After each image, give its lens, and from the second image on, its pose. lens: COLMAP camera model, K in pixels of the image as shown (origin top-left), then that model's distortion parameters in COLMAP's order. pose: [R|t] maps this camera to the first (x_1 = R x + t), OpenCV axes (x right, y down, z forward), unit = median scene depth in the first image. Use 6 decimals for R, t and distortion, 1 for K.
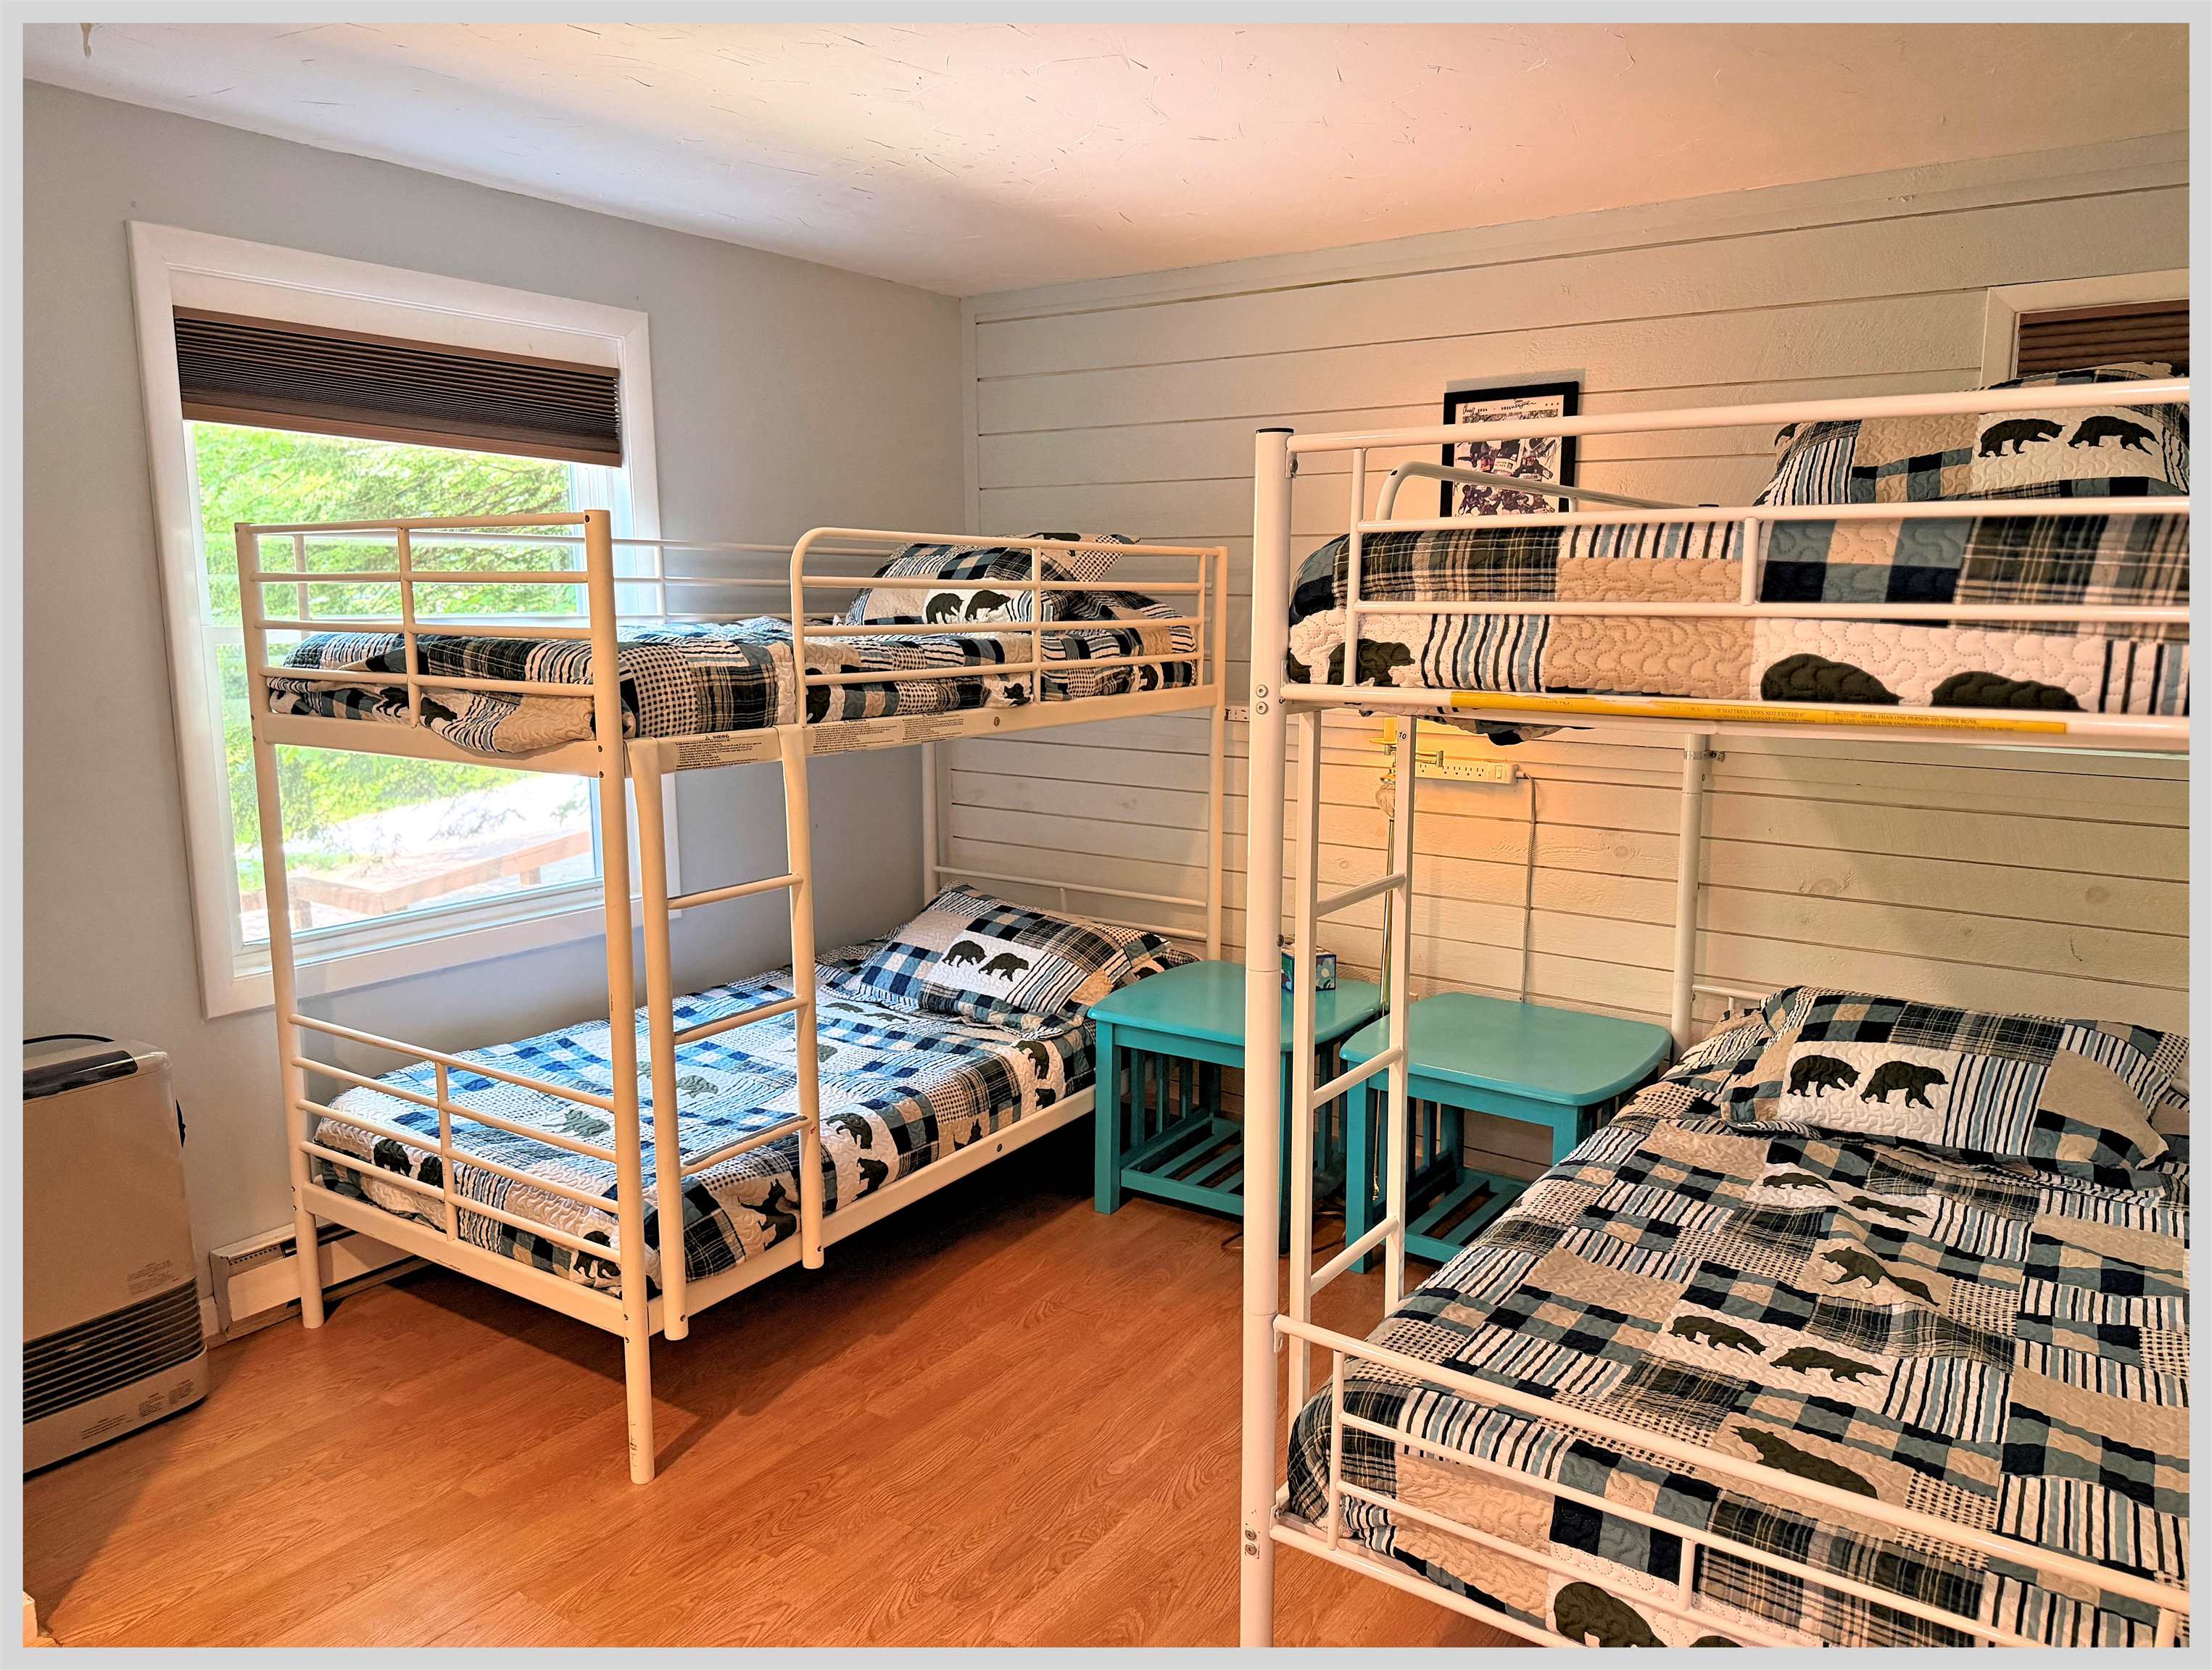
lens RADIAL K [[1512.4, 0, 1131.5], [0, 1512.4, 837.5], [0, 0, 1]] dist [0.142707, -0.240338]
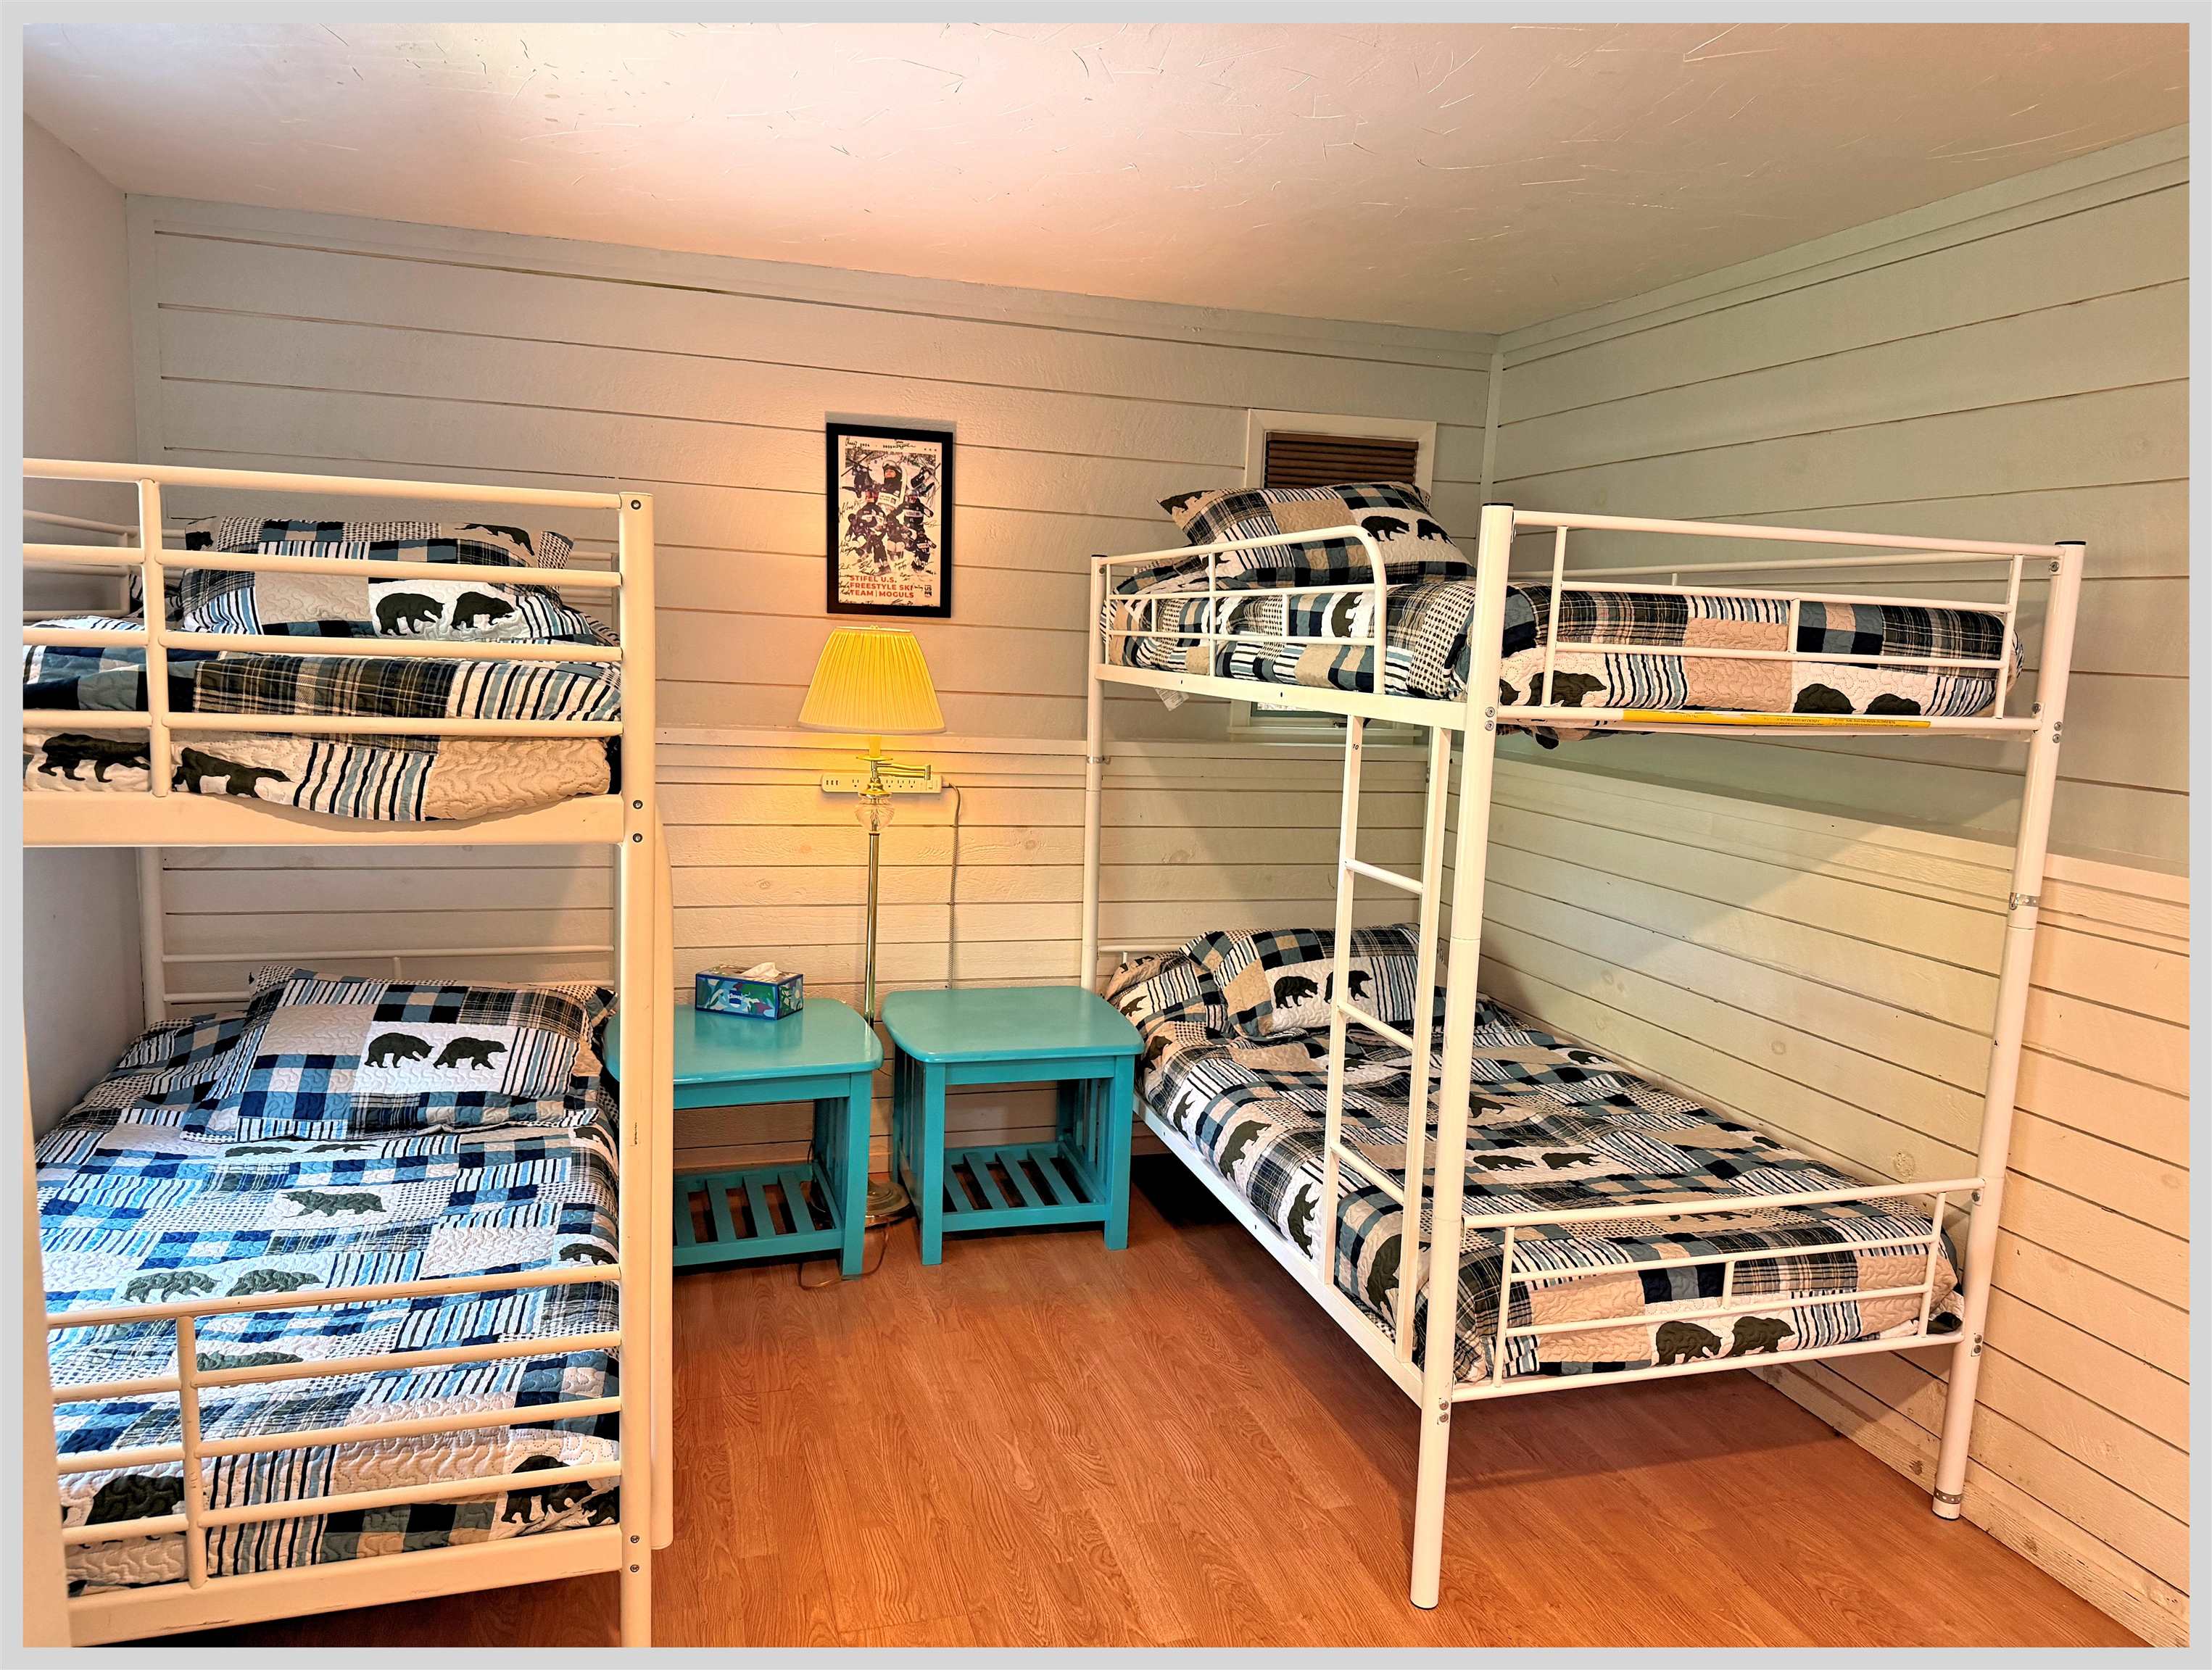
lens RADIAL K [[1501.3, 0, 1107.7], [0, 1501.3, 839.5], [0, 0, 1]] dist [0.107998, -0.172685]
pose [[0.630185, -0.083602, 0.771931, -0.714434], [0.086628, 0.995550, 0.037099, -0.043813], [-0.771597, 0.043491, 0.634623, 0.308477]]
